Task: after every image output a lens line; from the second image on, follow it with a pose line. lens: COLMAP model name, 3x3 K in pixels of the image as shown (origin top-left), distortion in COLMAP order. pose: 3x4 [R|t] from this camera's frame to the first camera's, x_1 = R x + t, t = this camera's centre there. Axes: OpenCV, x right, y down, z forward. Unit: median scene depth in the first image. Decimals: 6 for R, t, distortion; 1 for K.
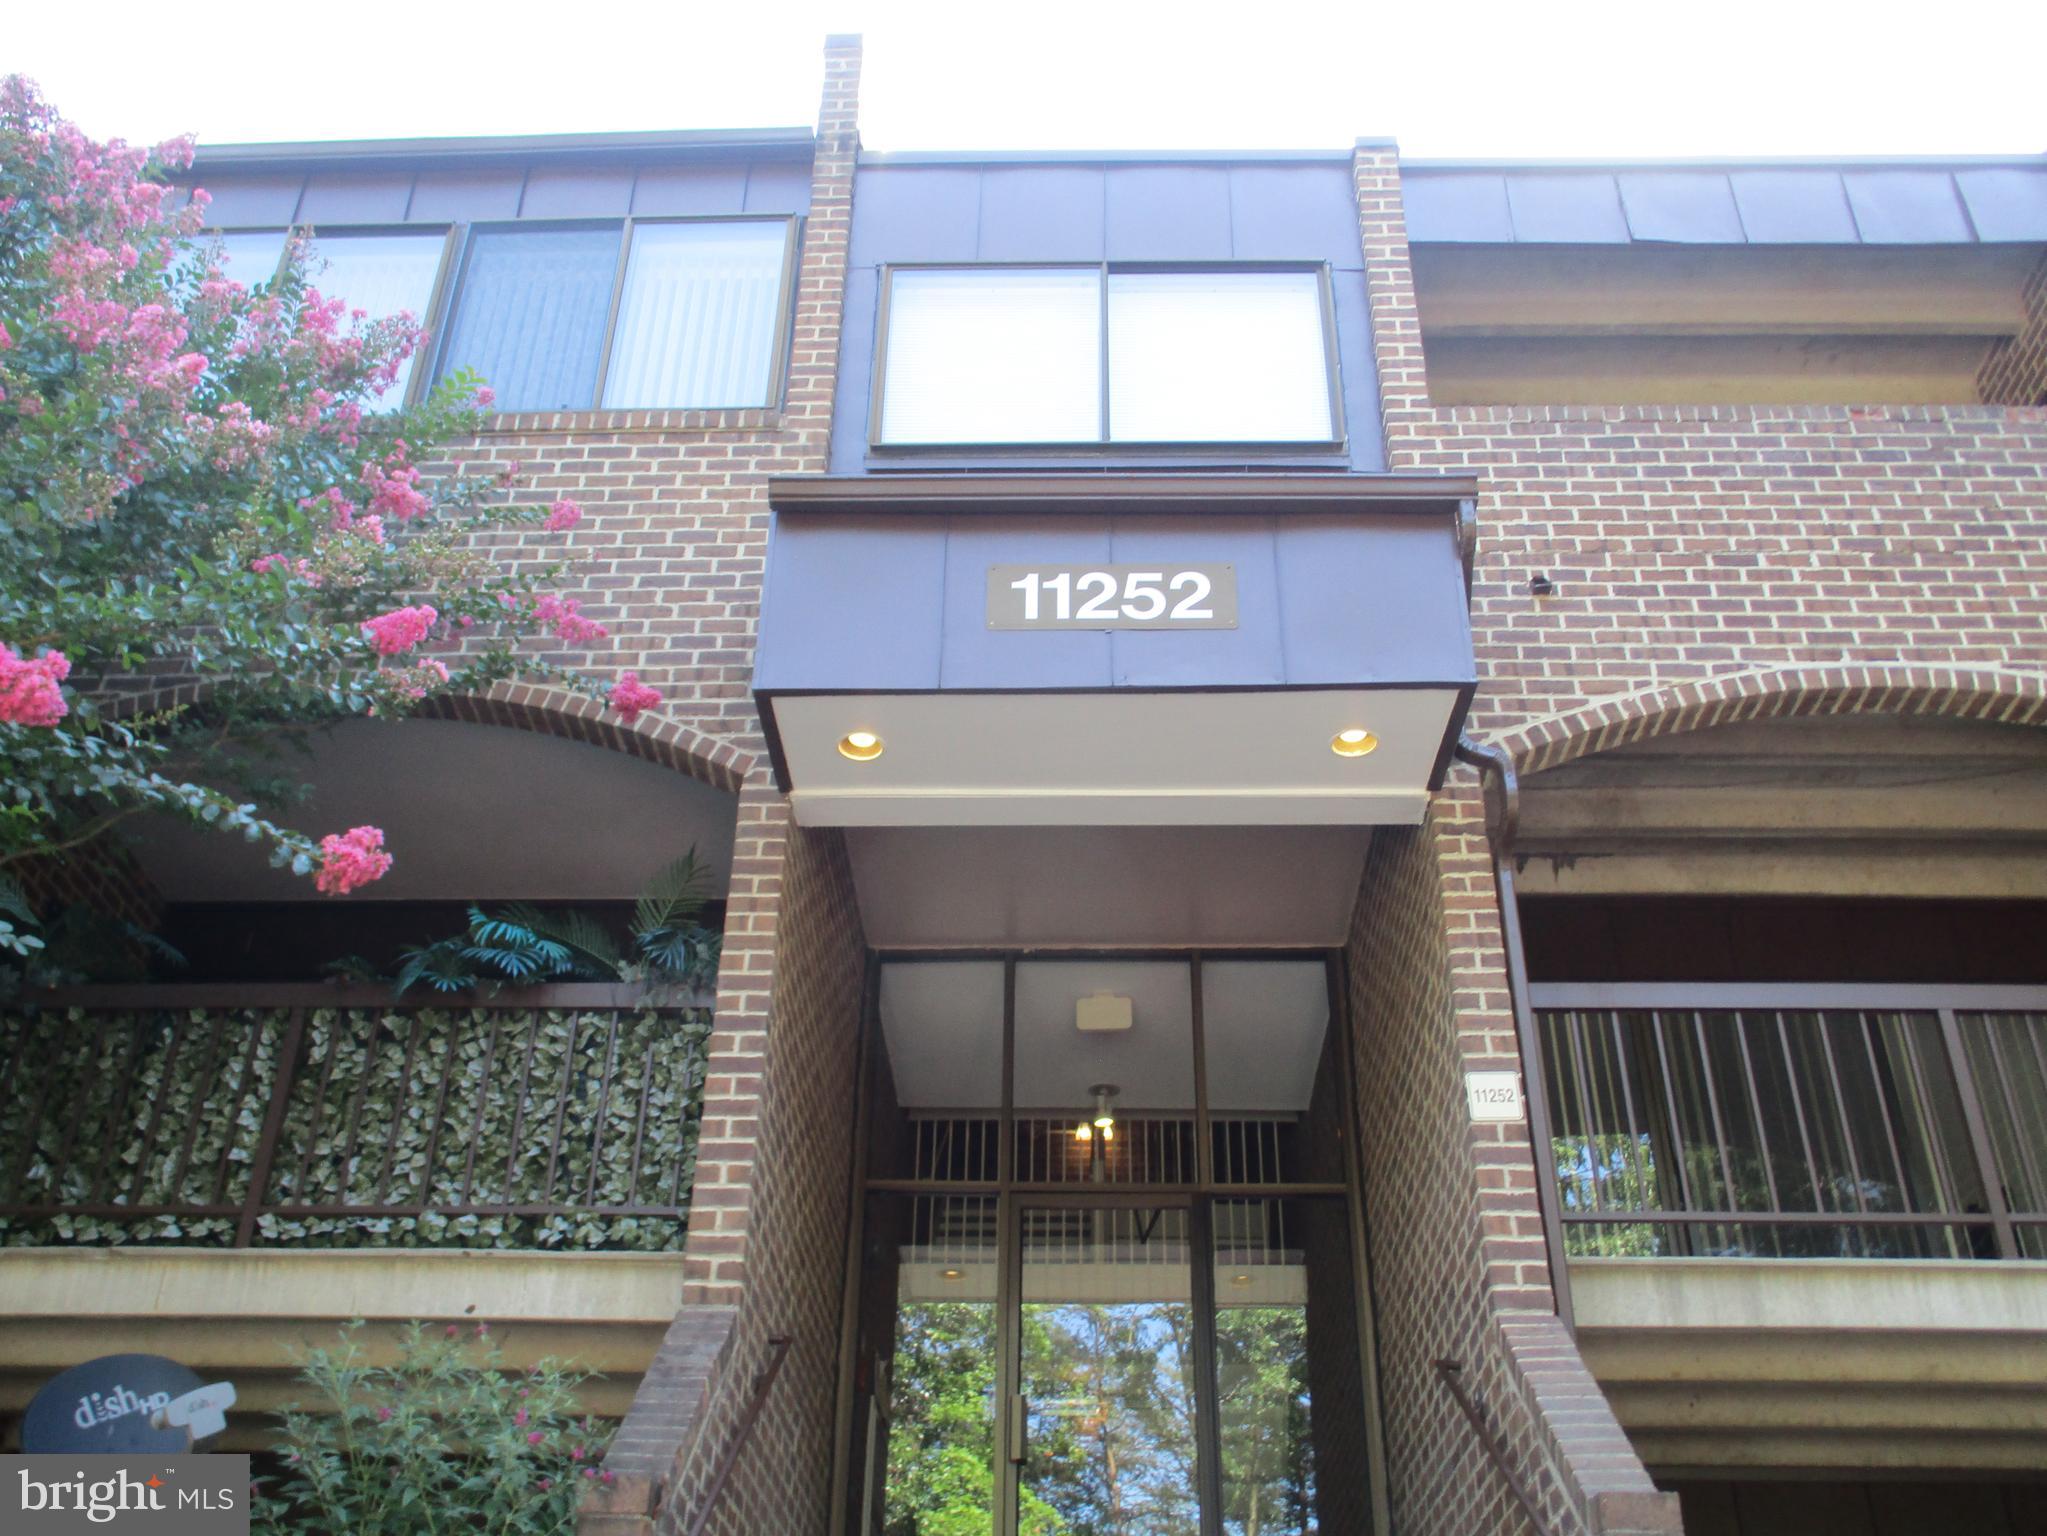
lens RADIAL K [[2005.2, 0, 1021.4], [0, 2005.2, 770.2], [0, 0, 1]] dist [0.035922, 0.000000]
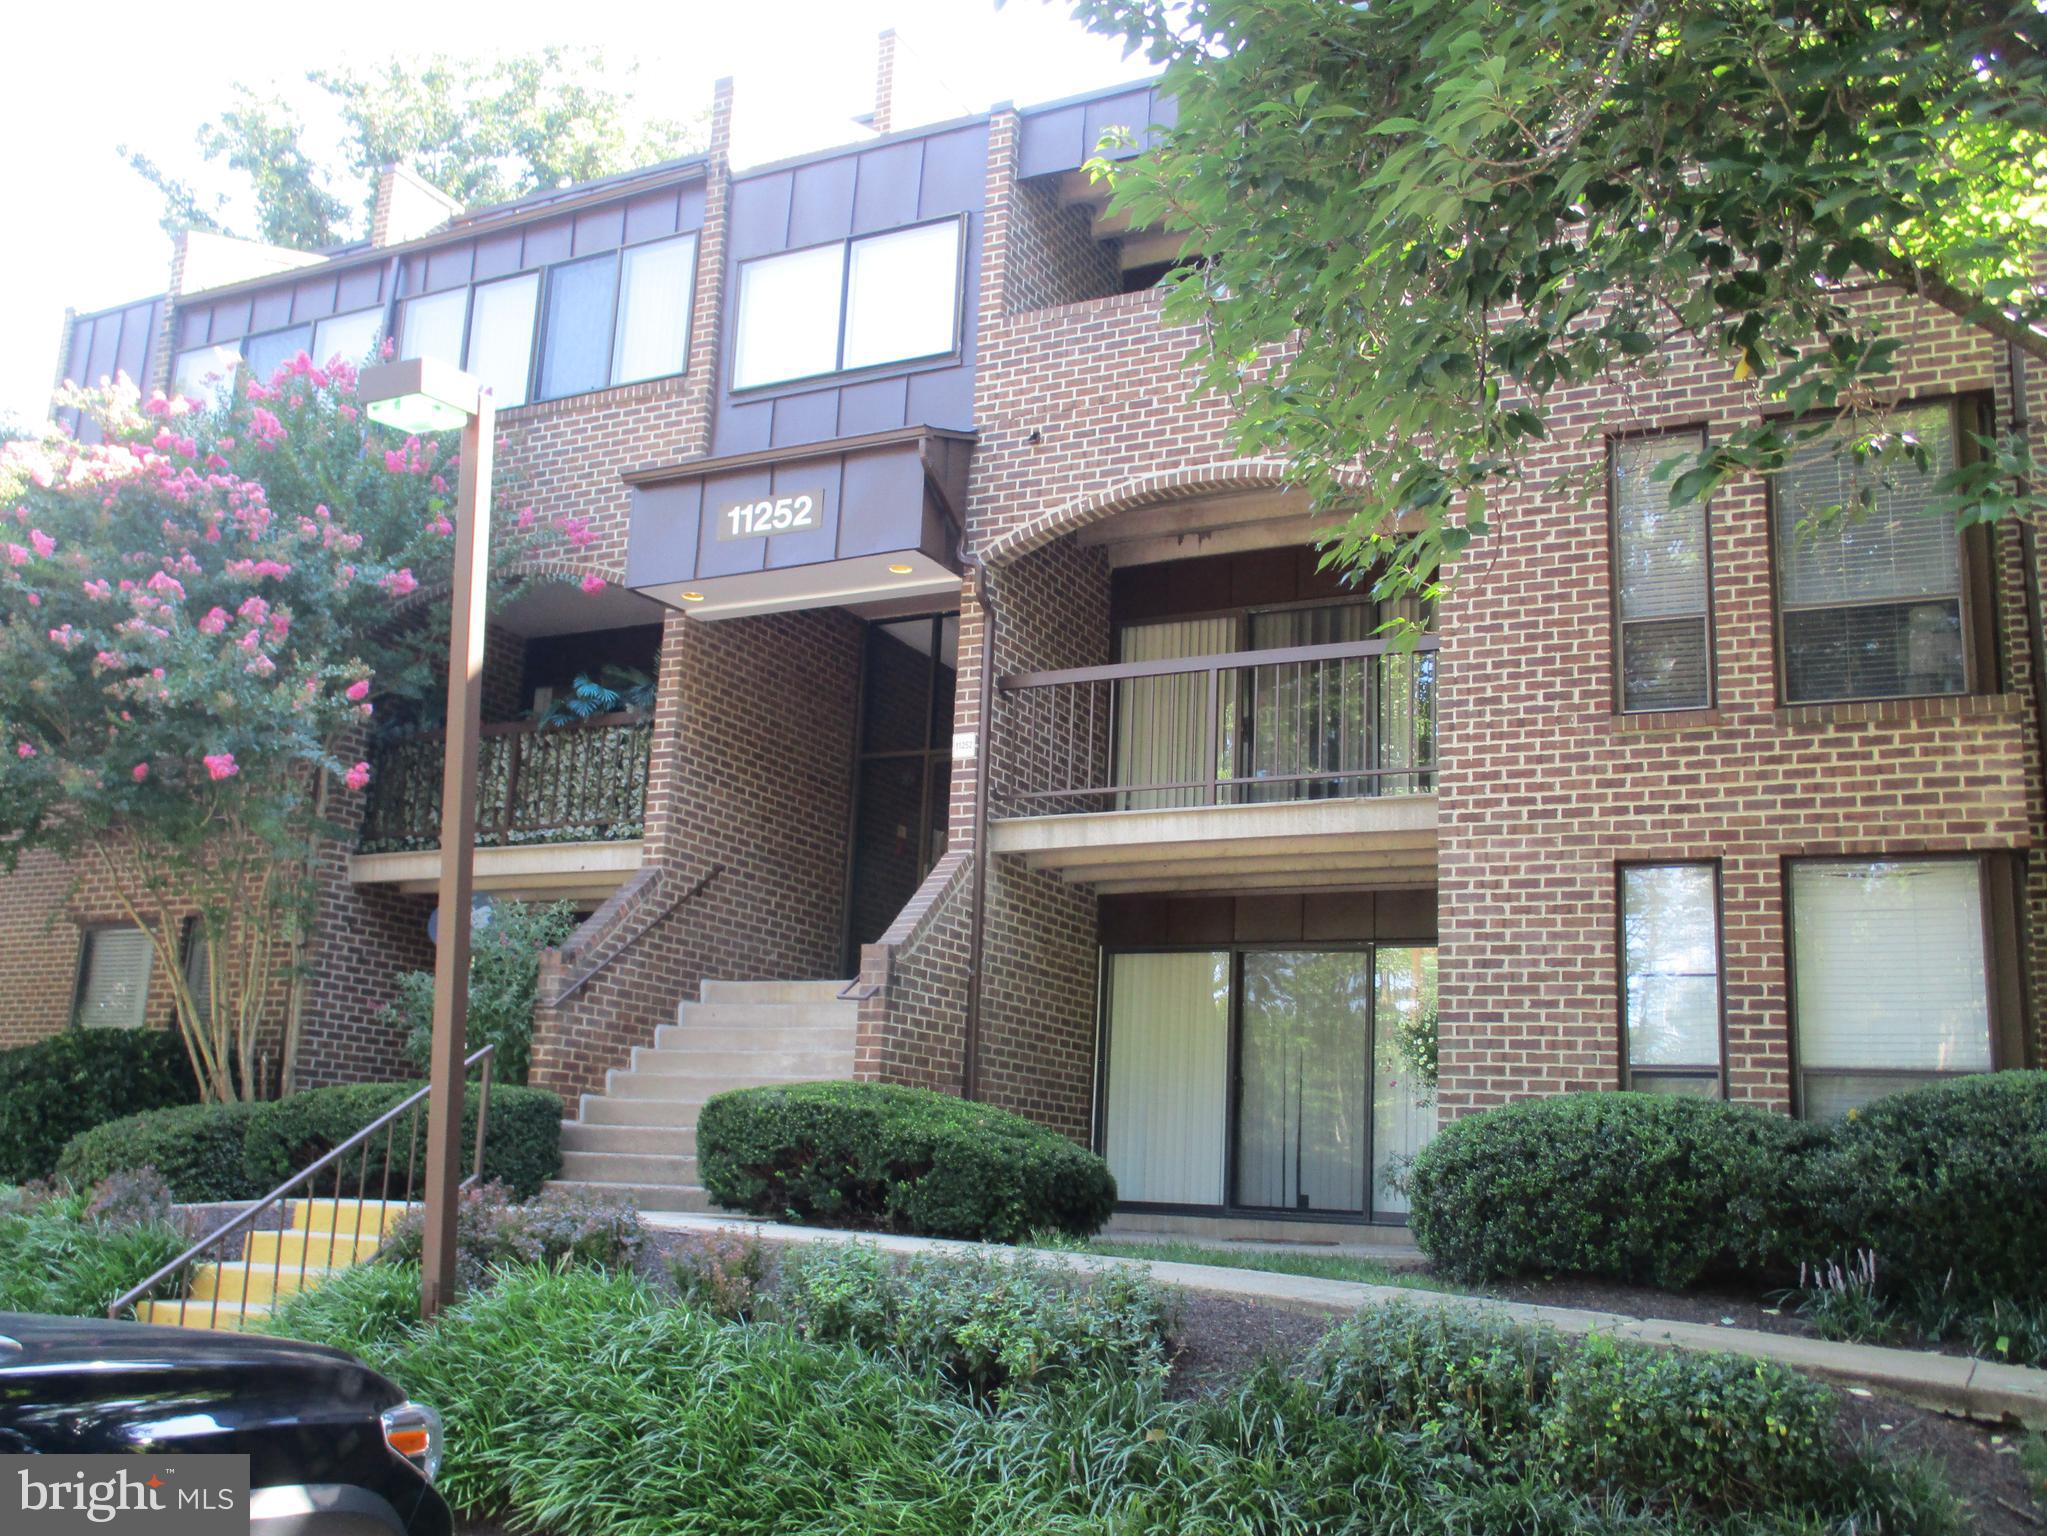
lens RADIAL K [[2005.2, 0, 1022.6], [0, 2005.2, 766.5], [0, 0, 1]] dist [0.035922, 0.000000]
pose [[0.904462, -0.072751, -0.420303, 1.014239], [0.210202, 0.933416, 0.290773, -0.353765], [0.371164, -0.351342, 0.859533, -0.657555]]
